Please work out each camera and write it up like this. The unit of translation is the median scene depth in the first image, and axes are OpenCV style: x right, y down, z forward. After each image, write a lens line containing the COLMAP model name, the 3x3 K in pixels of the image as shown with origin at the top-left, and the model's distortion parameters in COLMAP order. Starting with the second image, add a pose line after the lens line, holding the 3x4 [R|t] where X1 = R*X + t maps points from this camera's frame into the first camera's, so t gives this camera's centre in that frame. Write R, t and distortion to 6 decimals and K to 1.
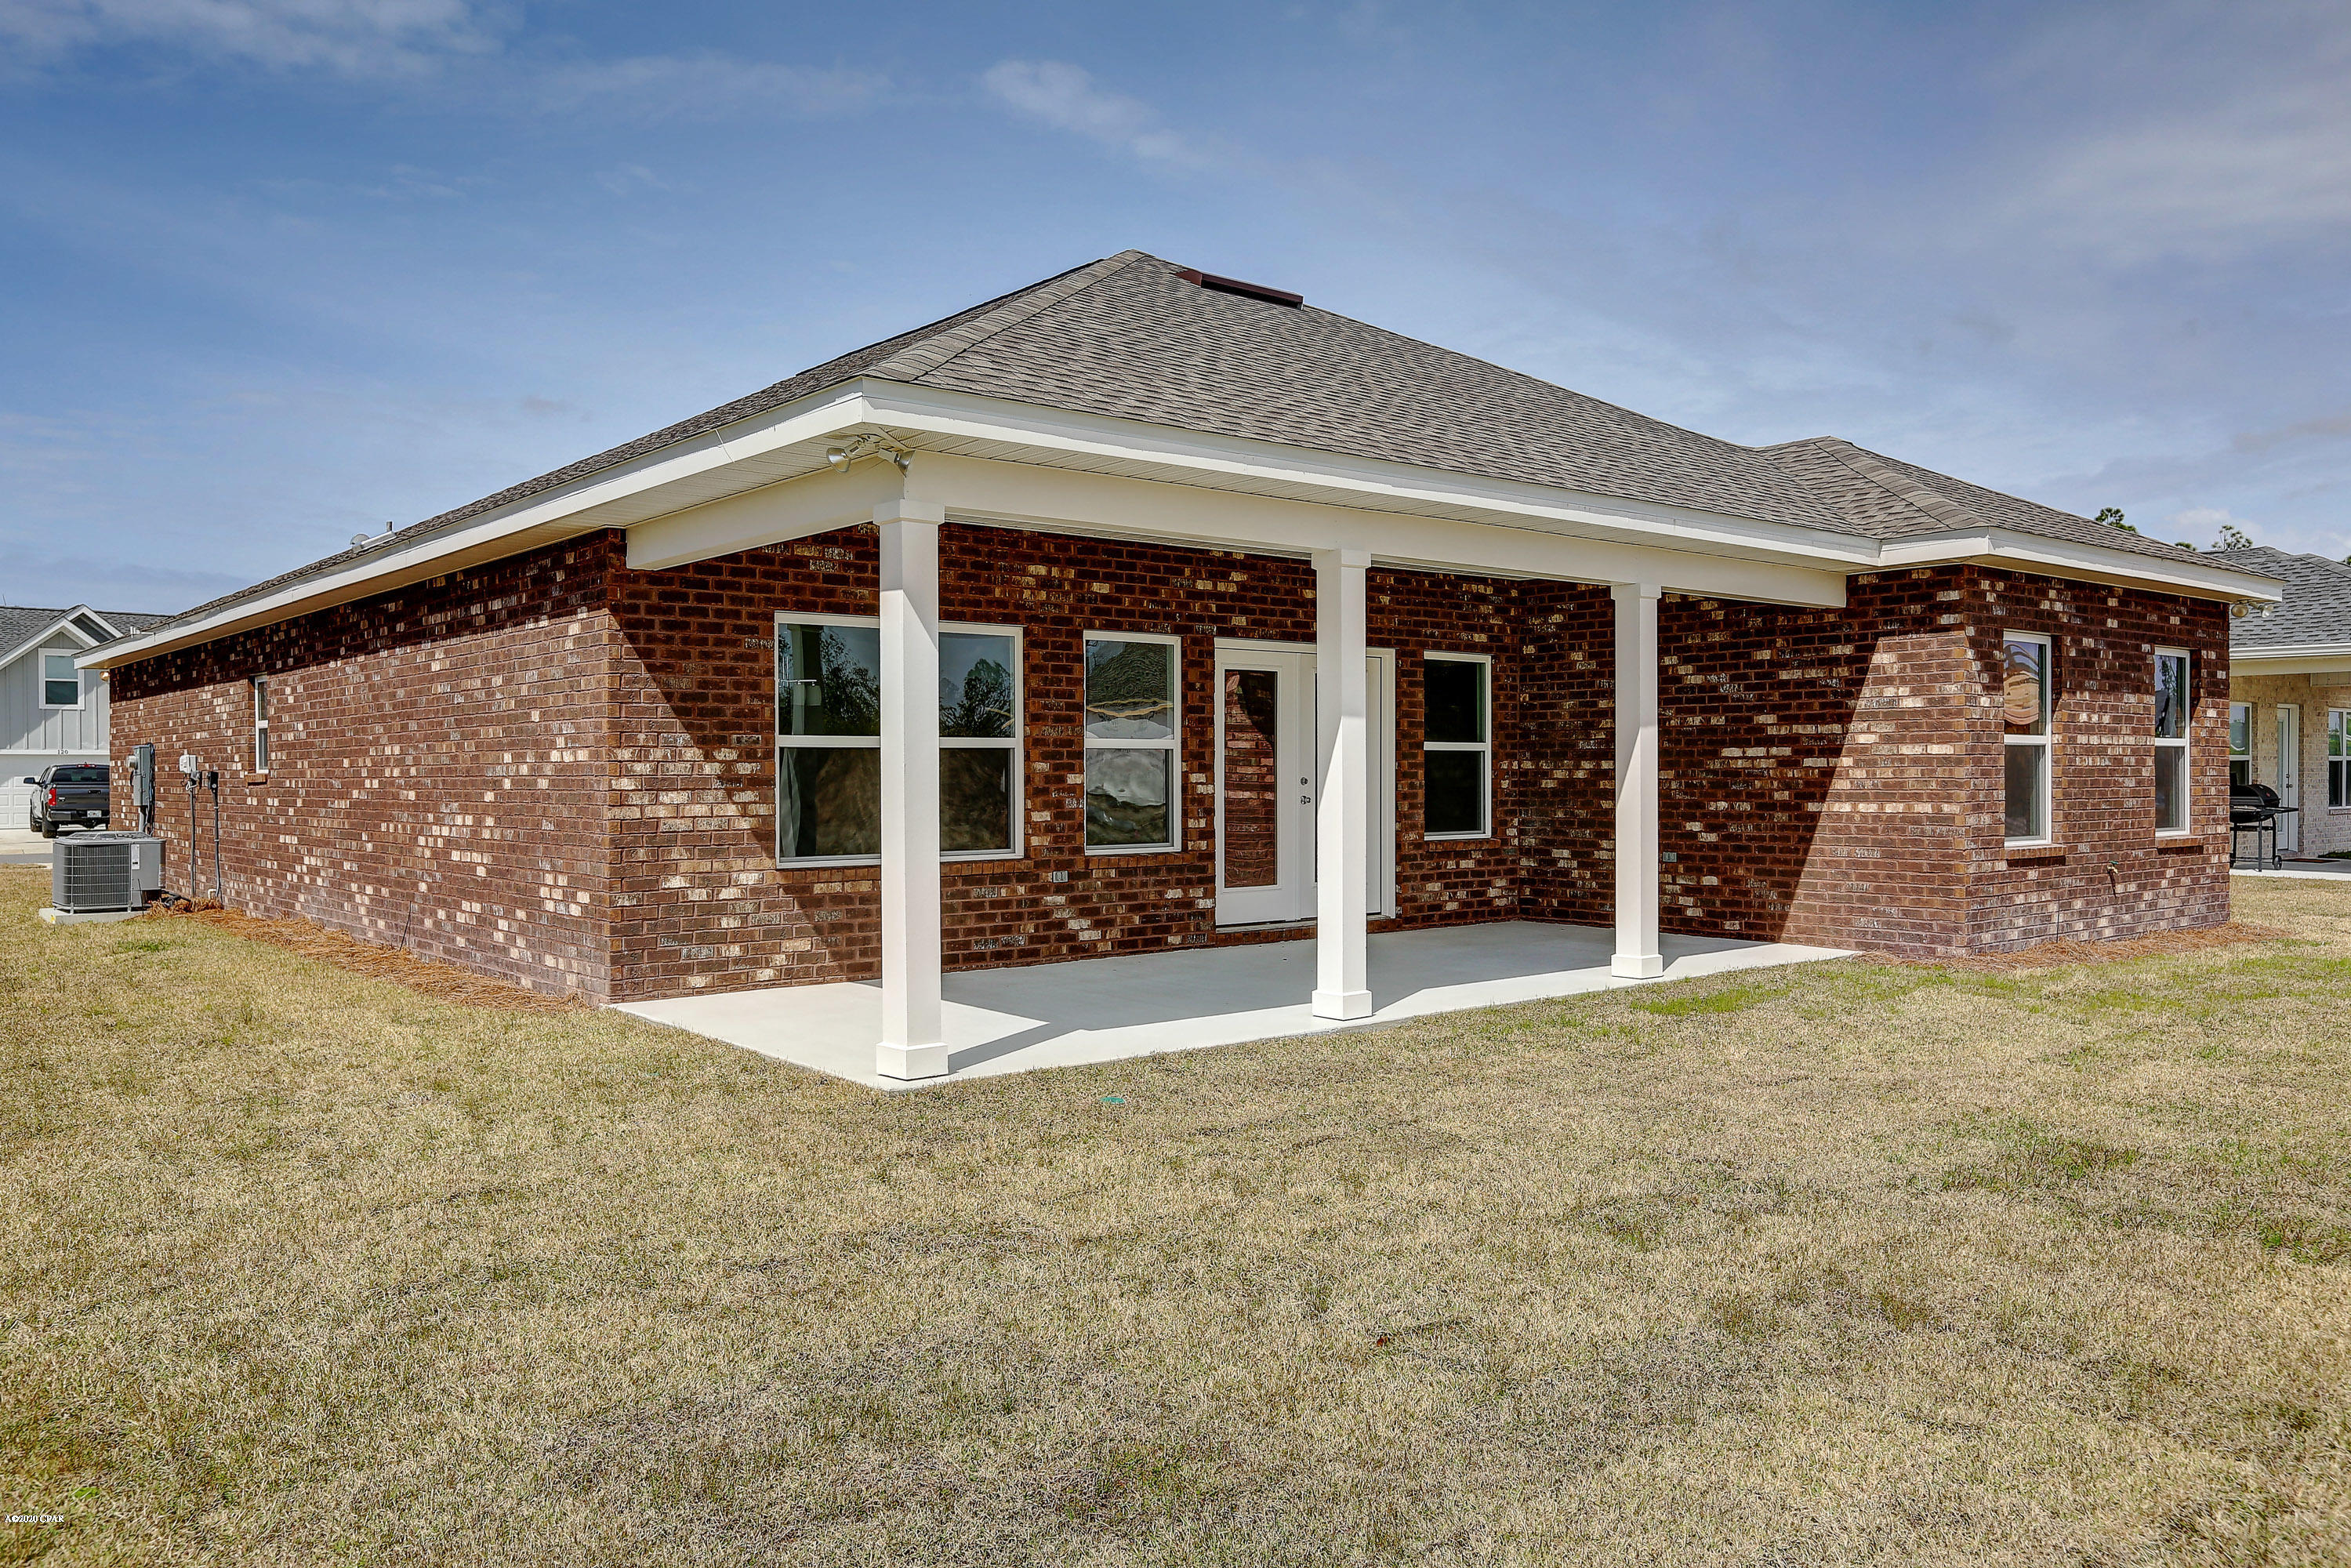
lens RADIAL K [[1689.3, 0, 1179.9], [0, 1689.3, 777.0], [0, 0, 1]] dist [0.012728, 0.008838]
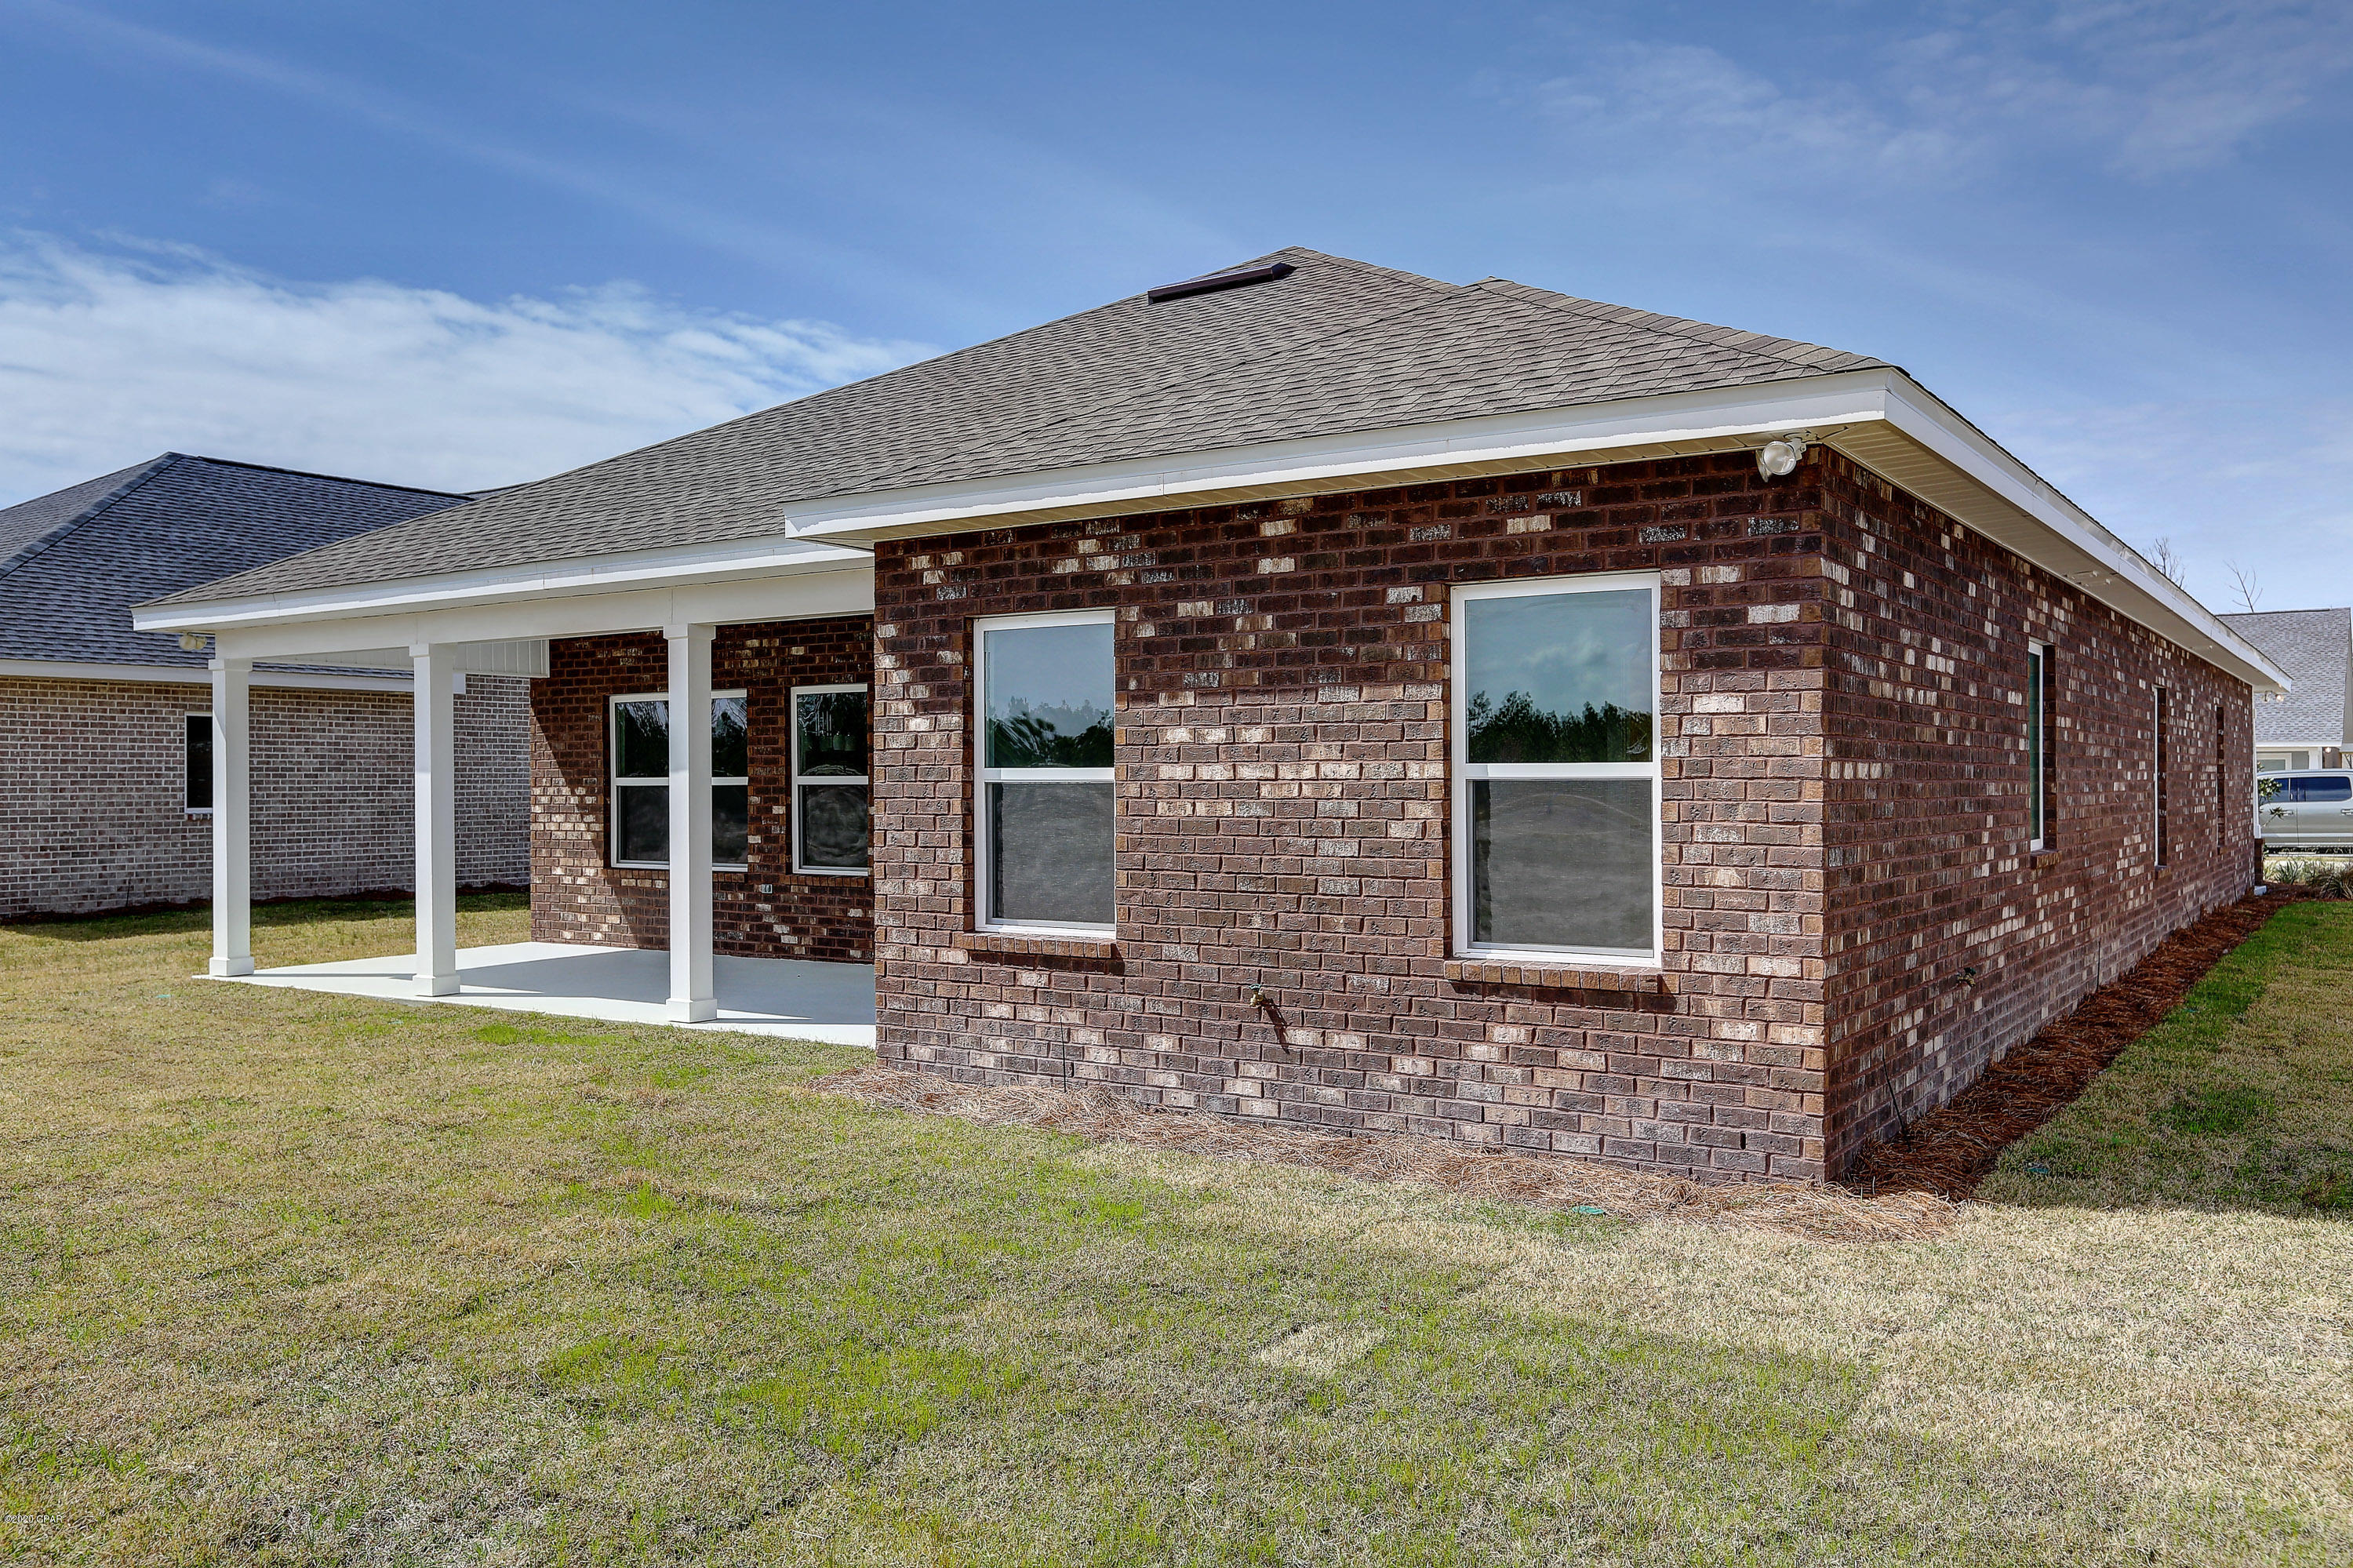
lens RADIAL K [[1813.2, 0, 1168.9], [0, 1813.2, 795.9], [0, 0, 1]] dist [-0.004510, 0.015156]
pose [[0.279742, 0.010007, -0.960023, 1.237989], [-0.000396, 0.999947, 0.010308, -0.022001], [0.960075, -0.002503, 0.279731, 0.880552]]
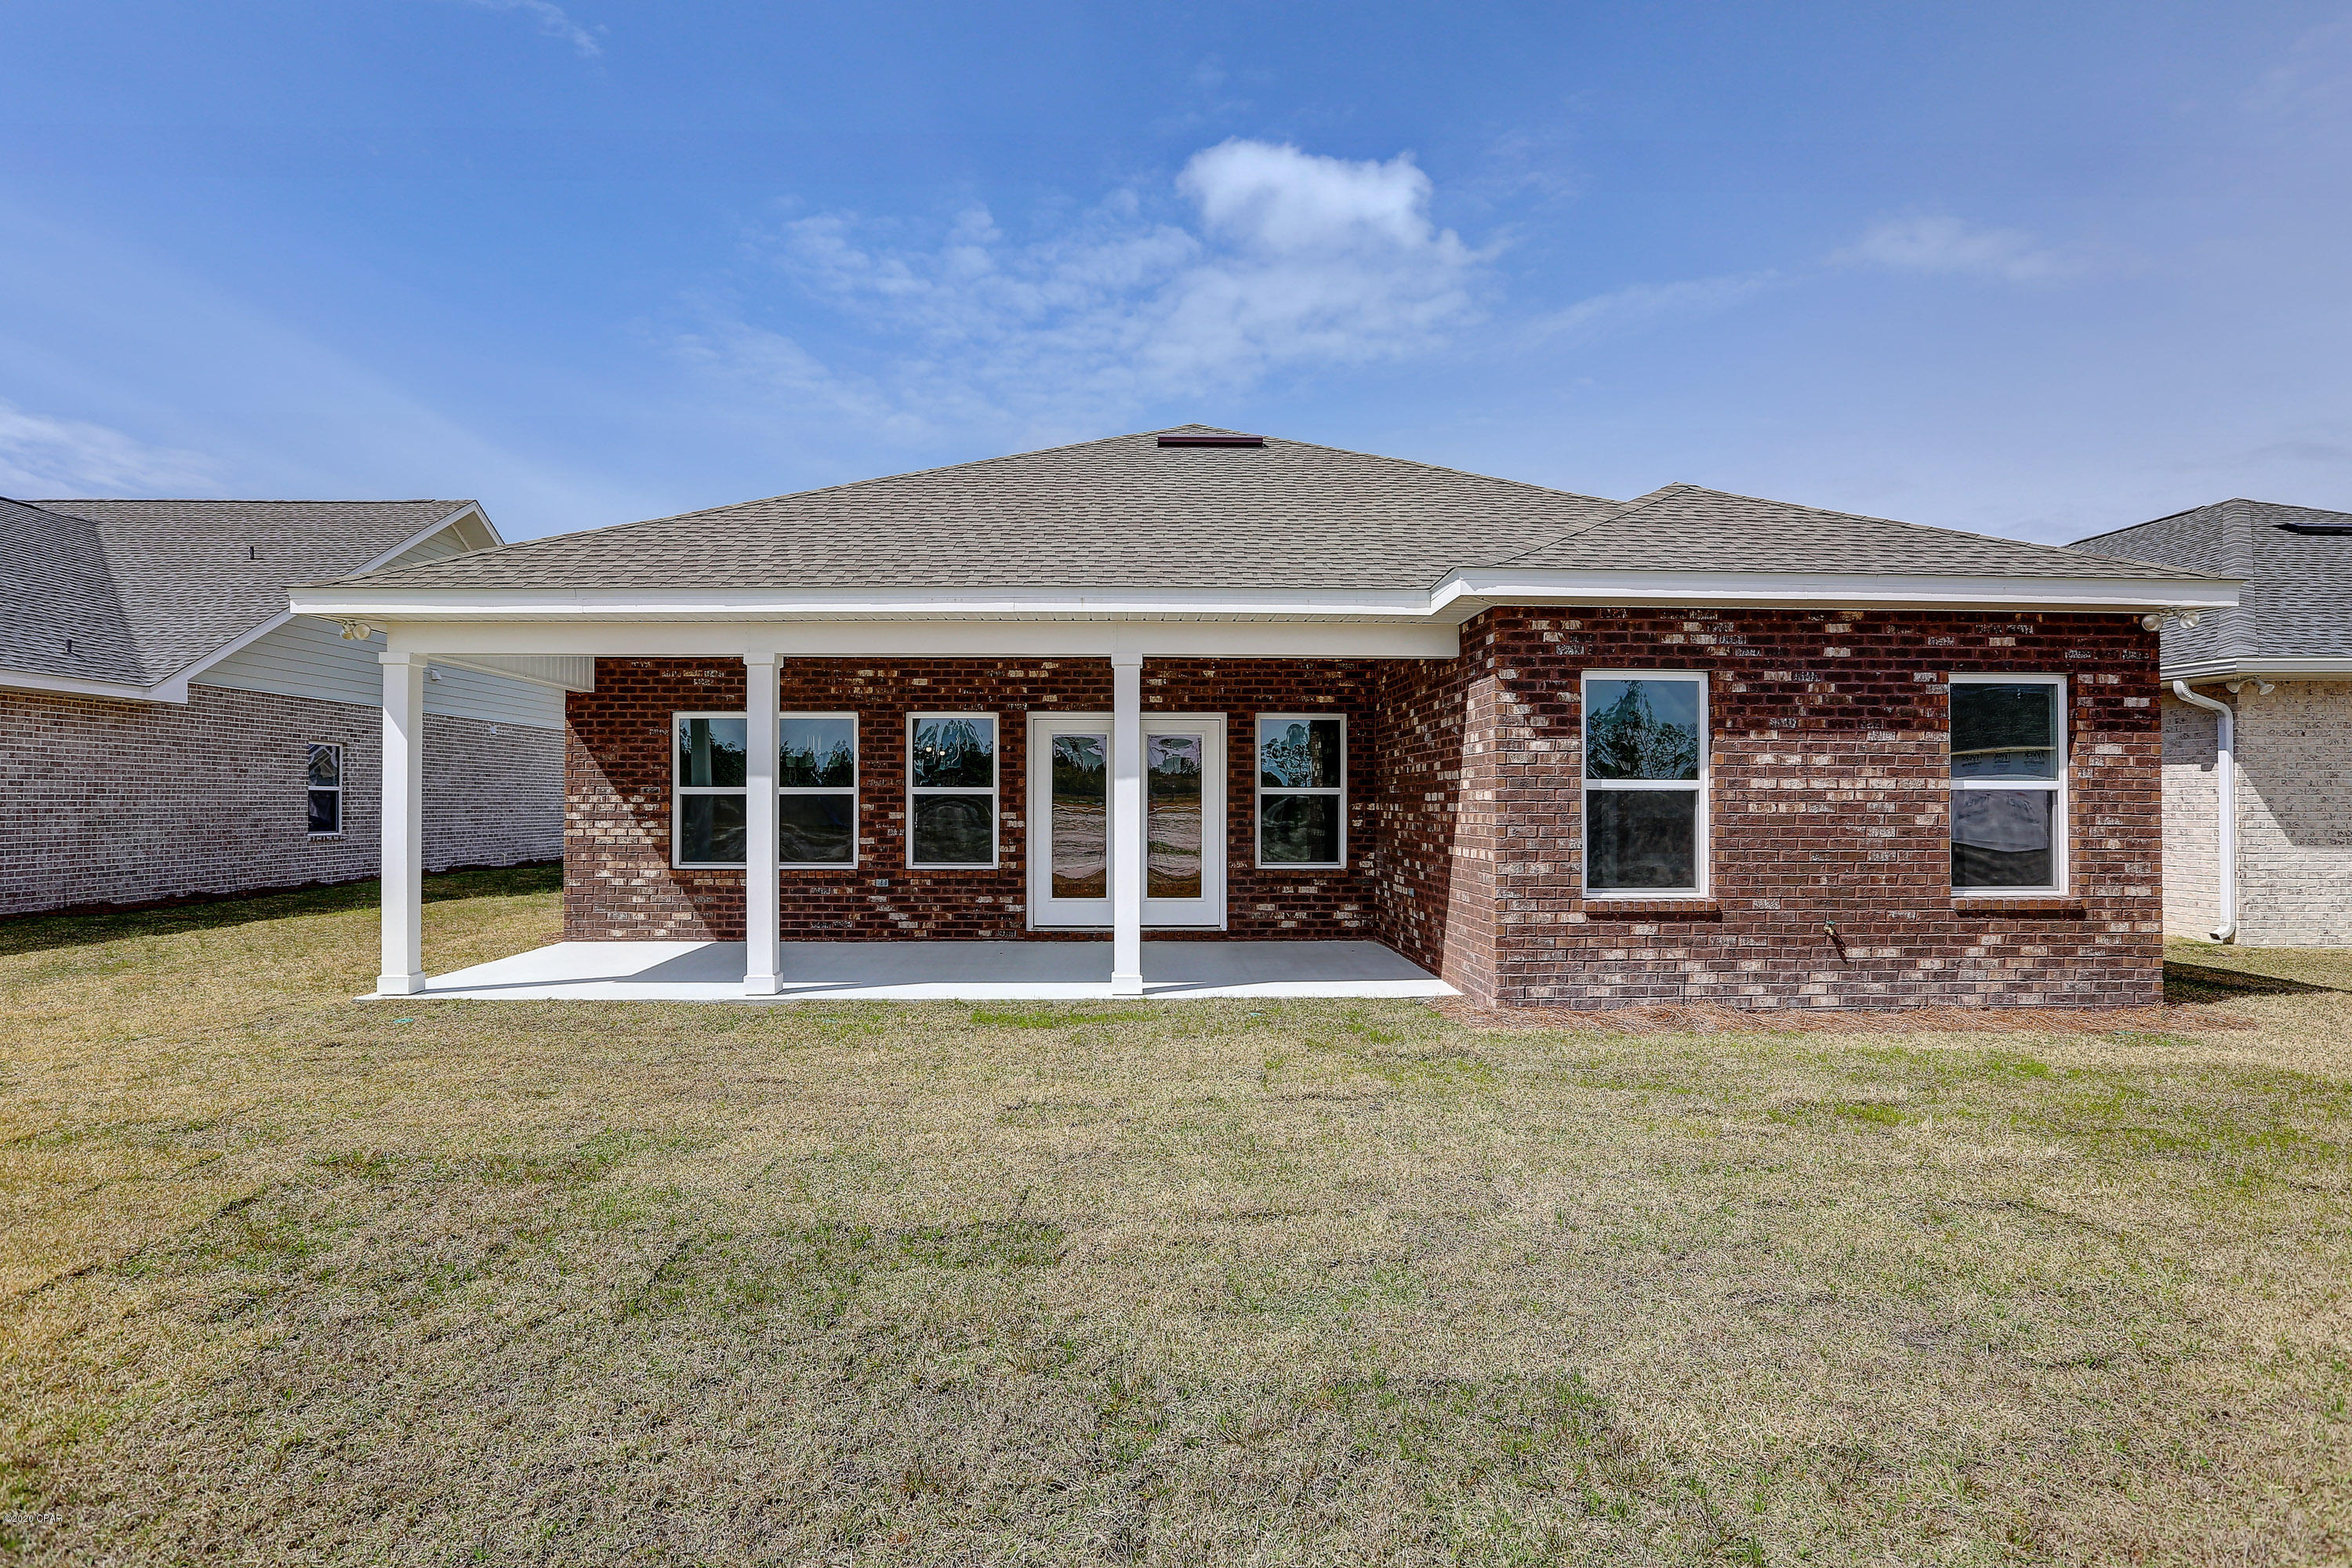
lens RADIAL K [[1156.9, 0, 1162.9], [0, 1156.9, 790.5], [0, 0, 1]] dist [-0.032078, 0.007156]
pose [[0.792036, -0.001895, -0.610471, 0.701584], [-0.006659, 0.999909, -0.011743, -0.009929], [0.610438, 0.013366, 0.791951, 0.348044]]
